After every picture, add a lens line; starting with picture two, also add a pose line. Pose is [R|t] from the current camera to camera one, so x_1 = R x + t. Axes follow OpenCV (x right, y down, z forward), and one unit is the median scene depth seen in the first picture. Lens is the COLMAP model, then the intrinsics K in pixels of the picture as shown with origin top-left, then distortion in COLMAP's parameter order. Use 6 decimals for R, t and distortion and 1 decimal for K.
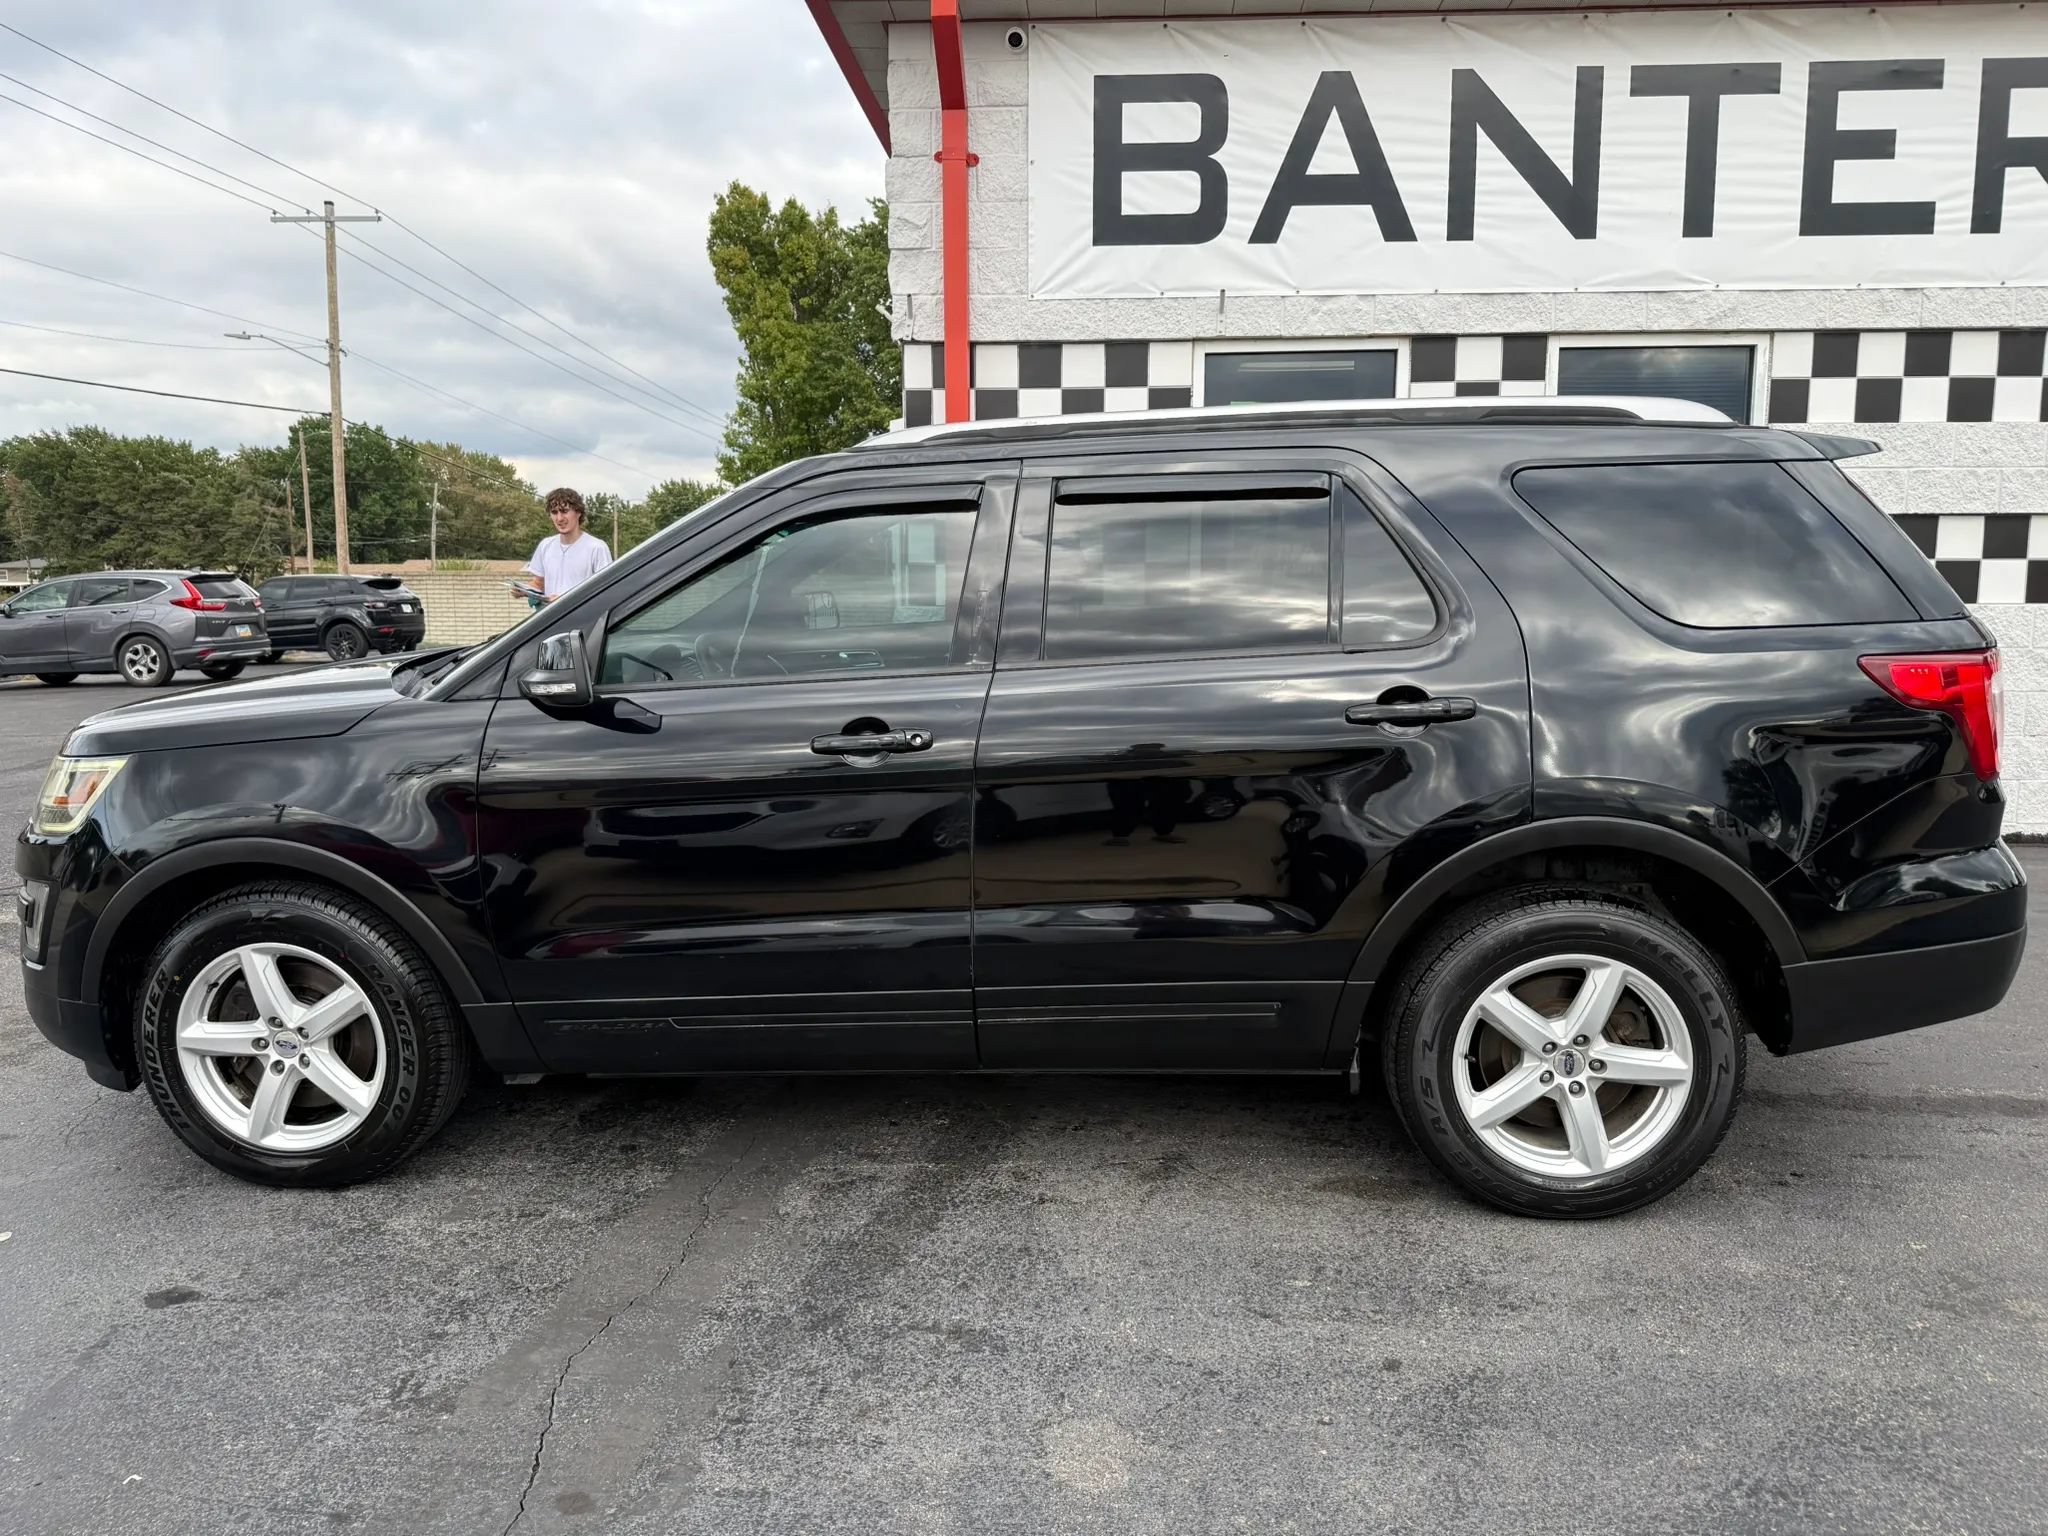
lens RADIAL K [[1460.7, 0, 1014.2], [0, 1460.7, 784.8], [0, 0, 1]] dist [0.020245, -0.027351]
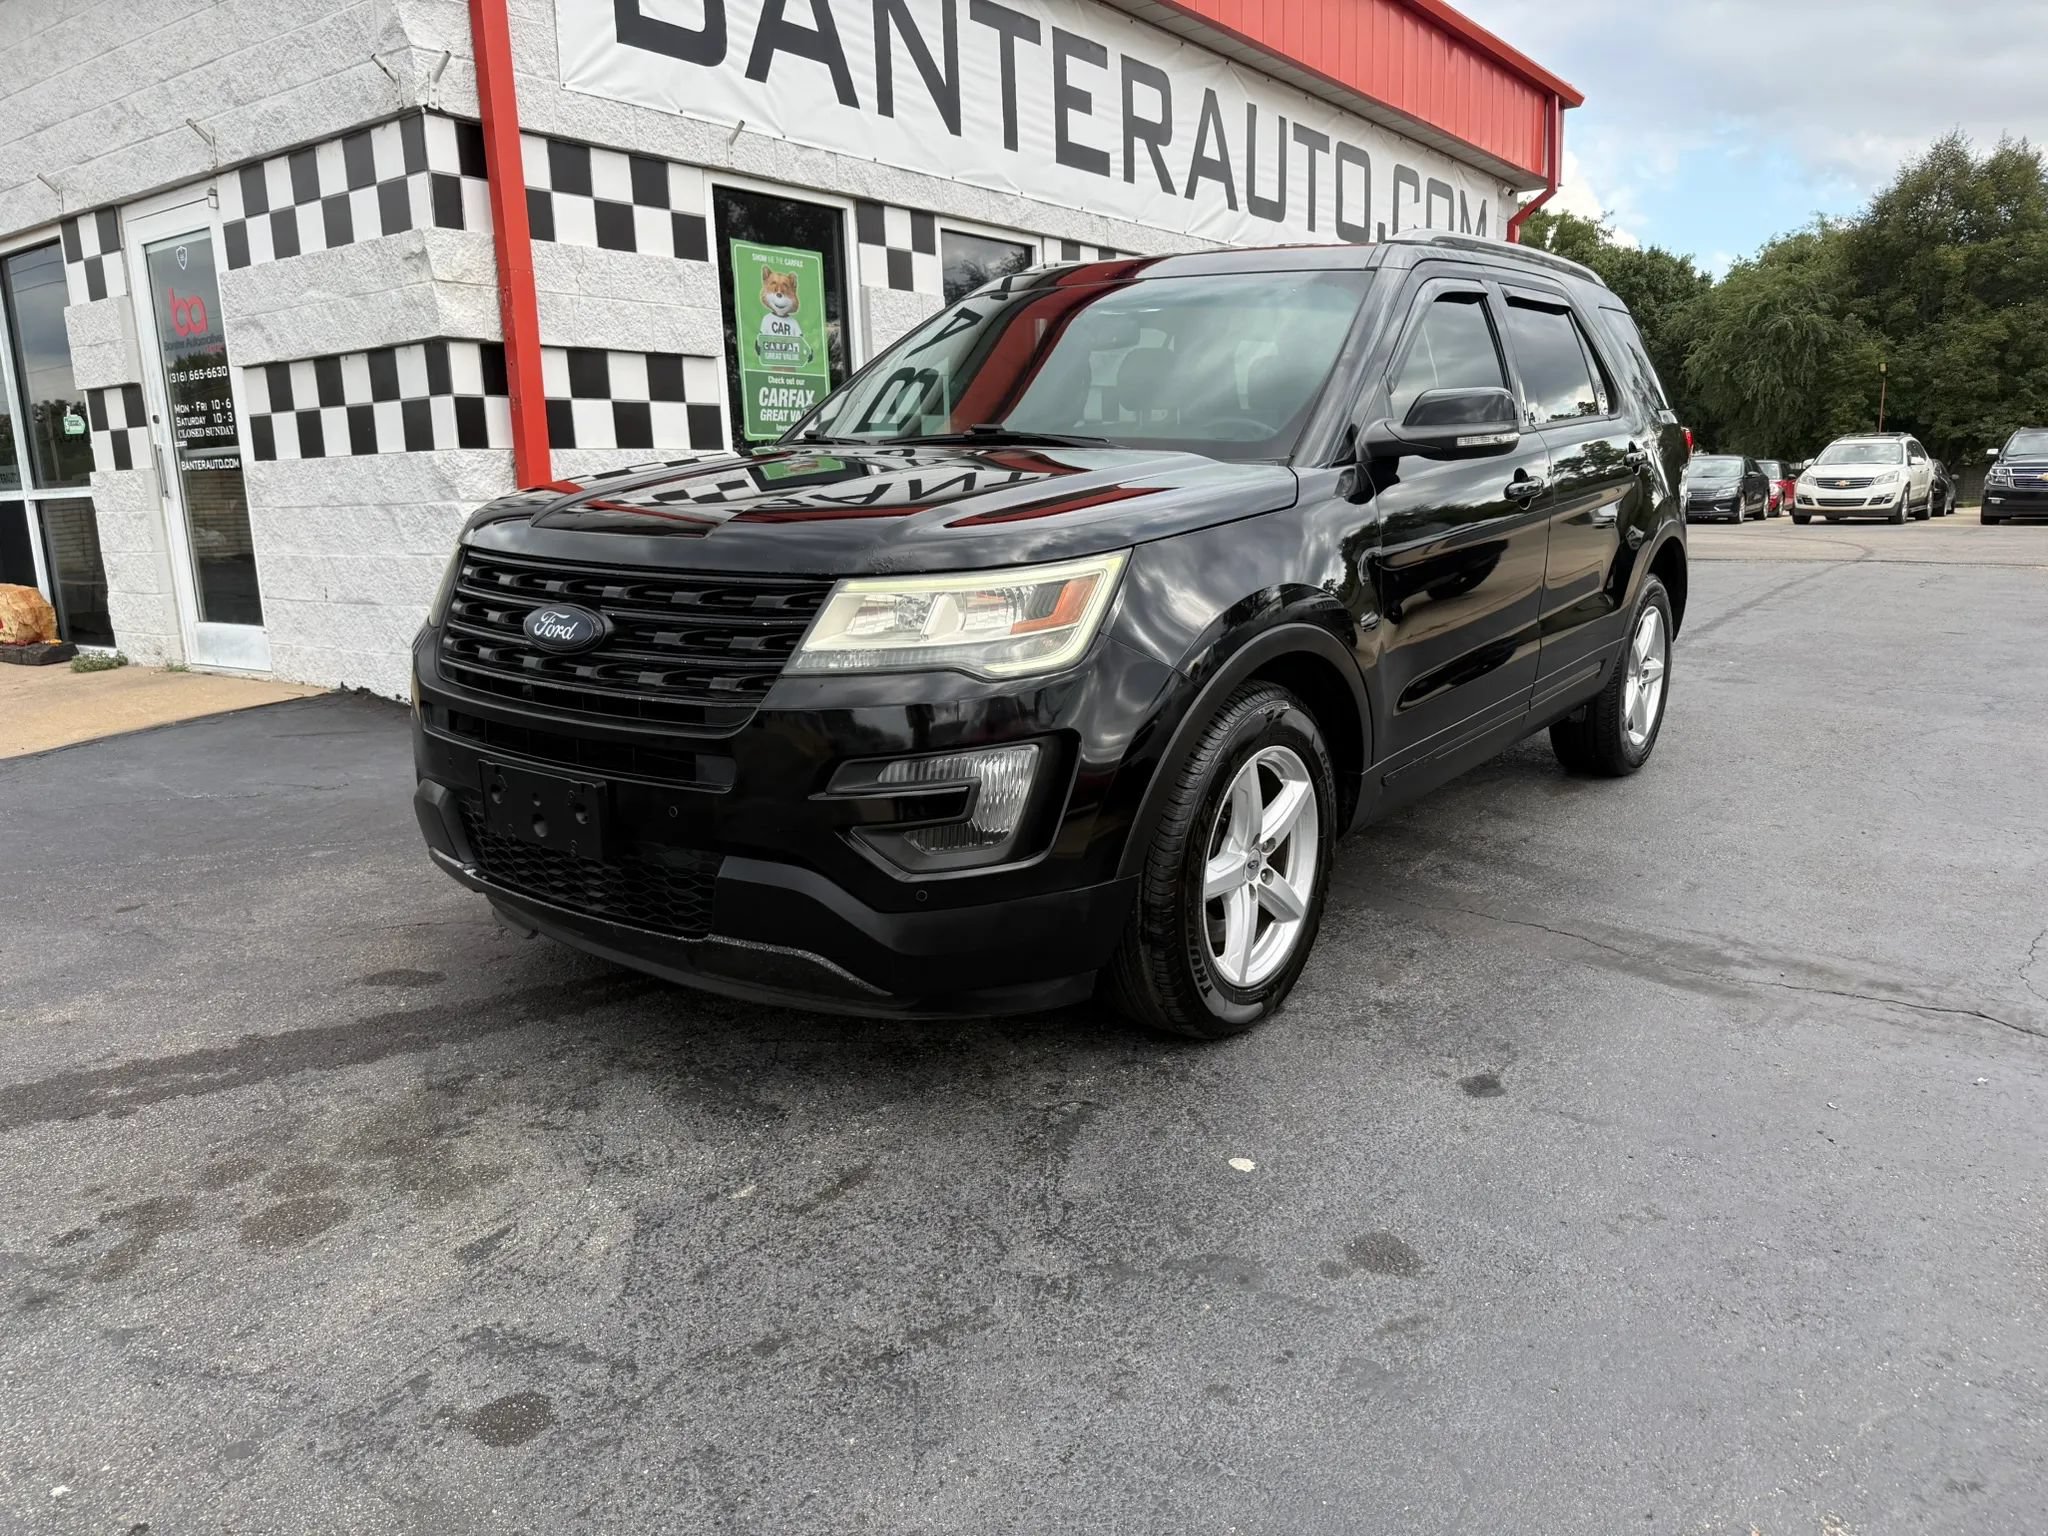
lens RADIAL K [[1460.7, 0, 1049.9], [0, 1460.7, 784.1], [0, 0, 1]] dist [0.020245, -0.027351]
pose [[0.520129, -0.187310, 0.833295, -0.694587], [0.141650, 0.981062, 0.132110, -0.002122], [-0.842260, 0.049322, 0.536811, 0.340165]]
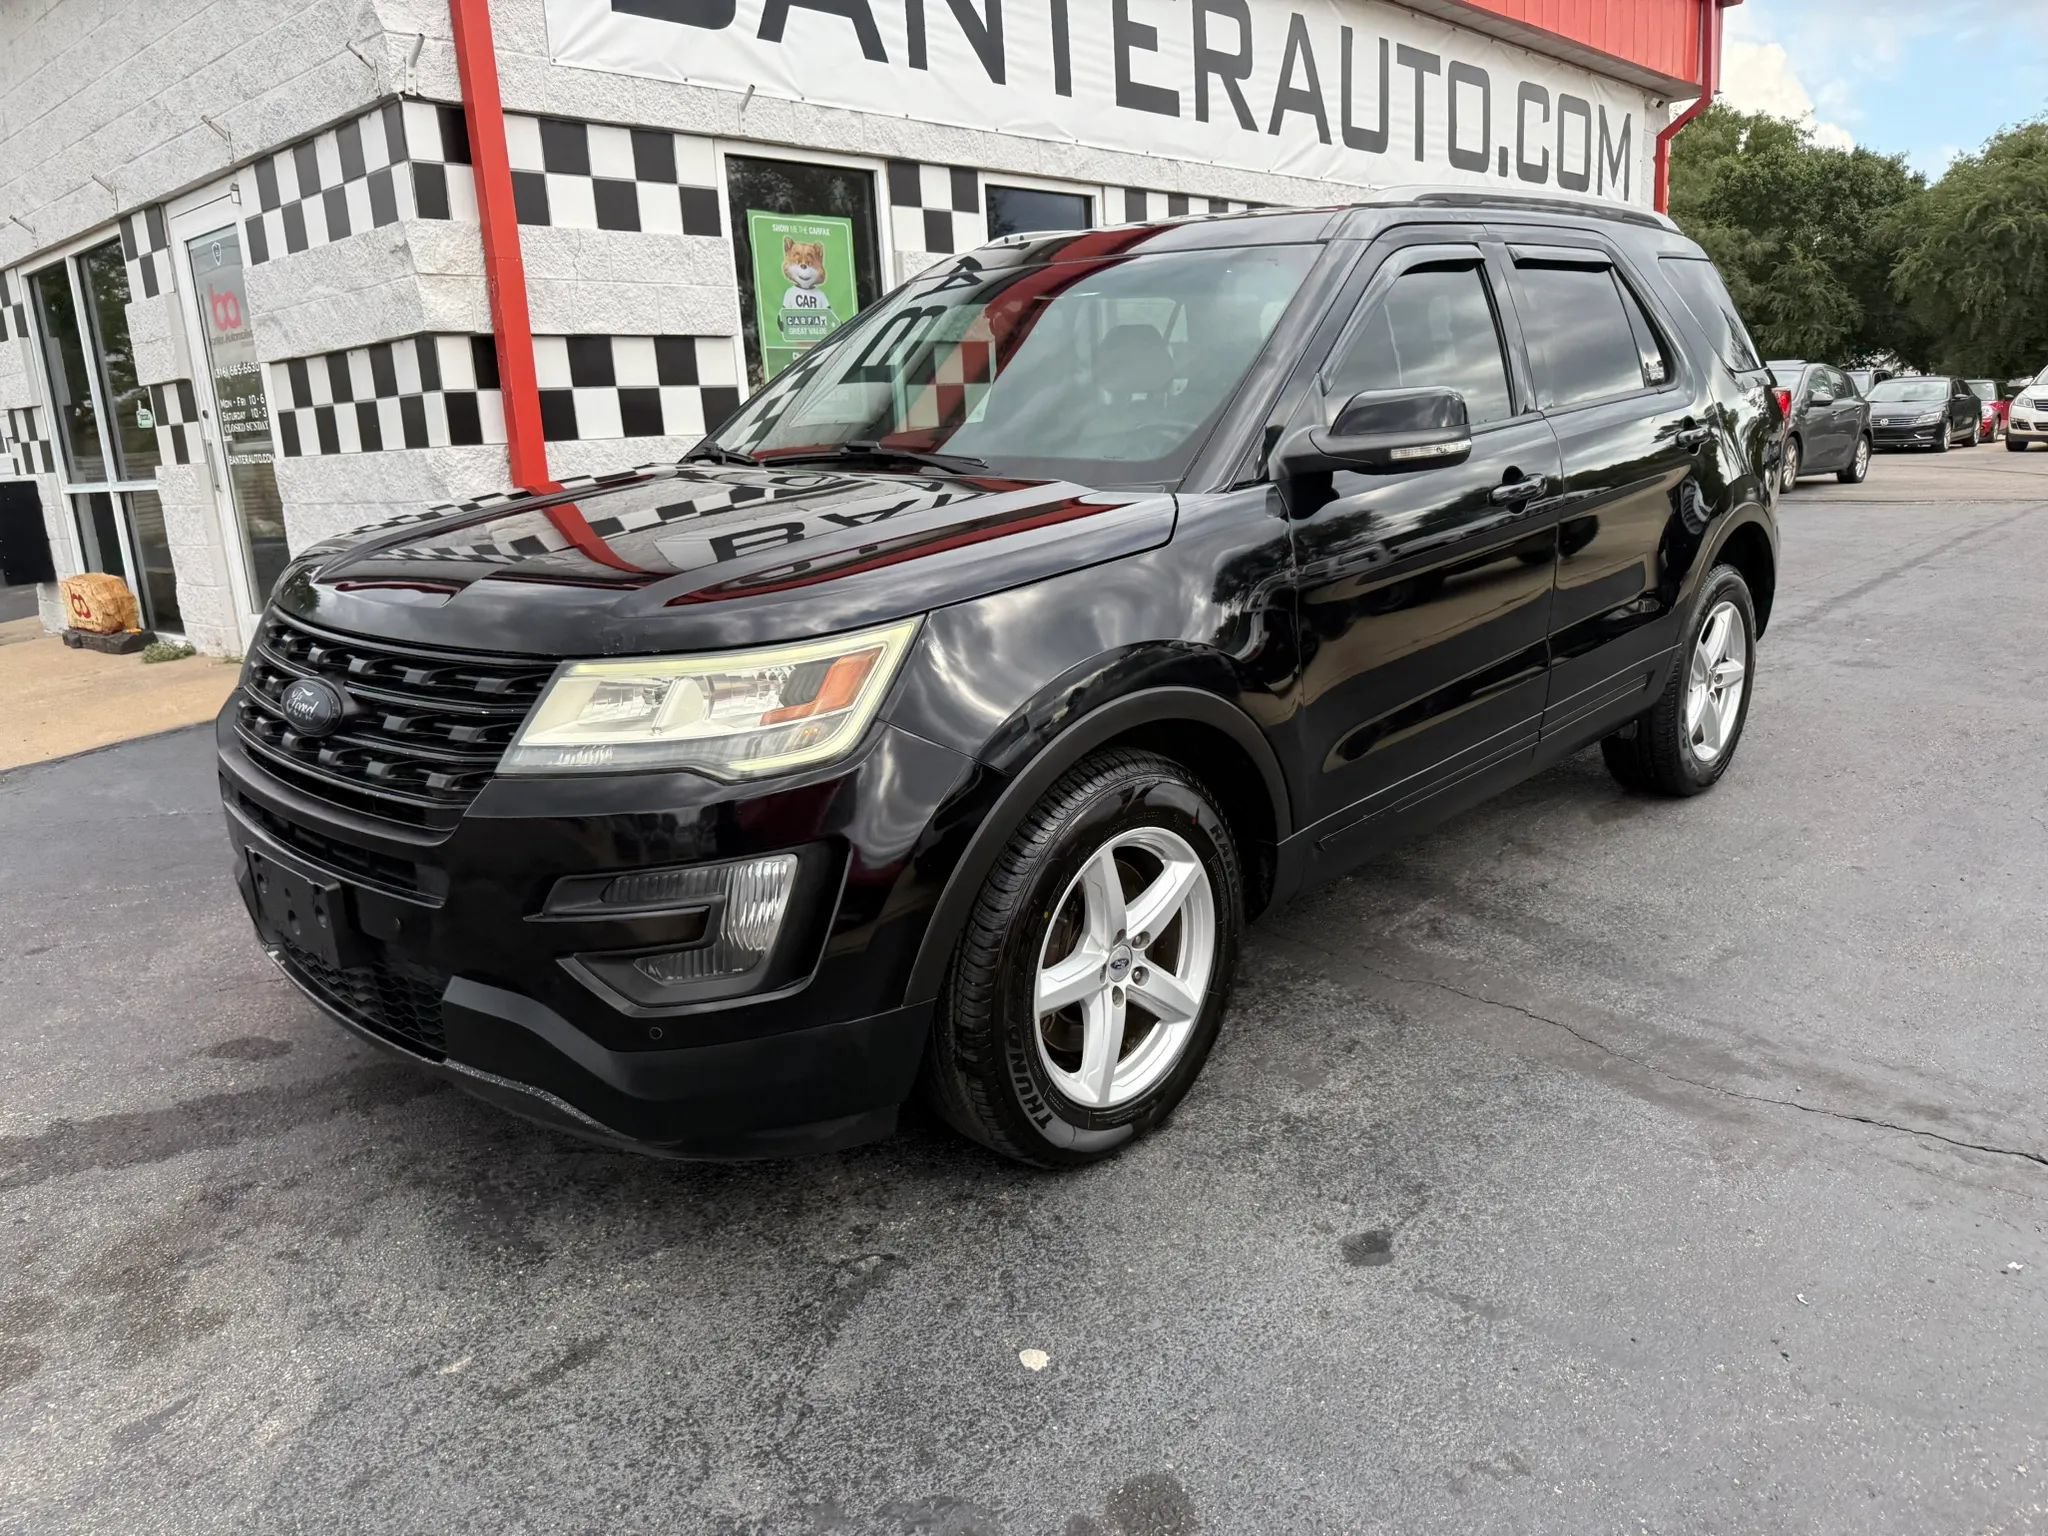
lens RADIAL K [[1460.7, 0, 1025.1], [0, 1460.7, 769.0], [0, 0, 1]] dist [0.020245, -0.027351]
pose [[0.622037, -0.211011, 0.754019, -0.580580], [0.157172, 0.977051, 0.143765, -0.020235], [-0.767051, 0.029084, 0.640926, 0.298035]]
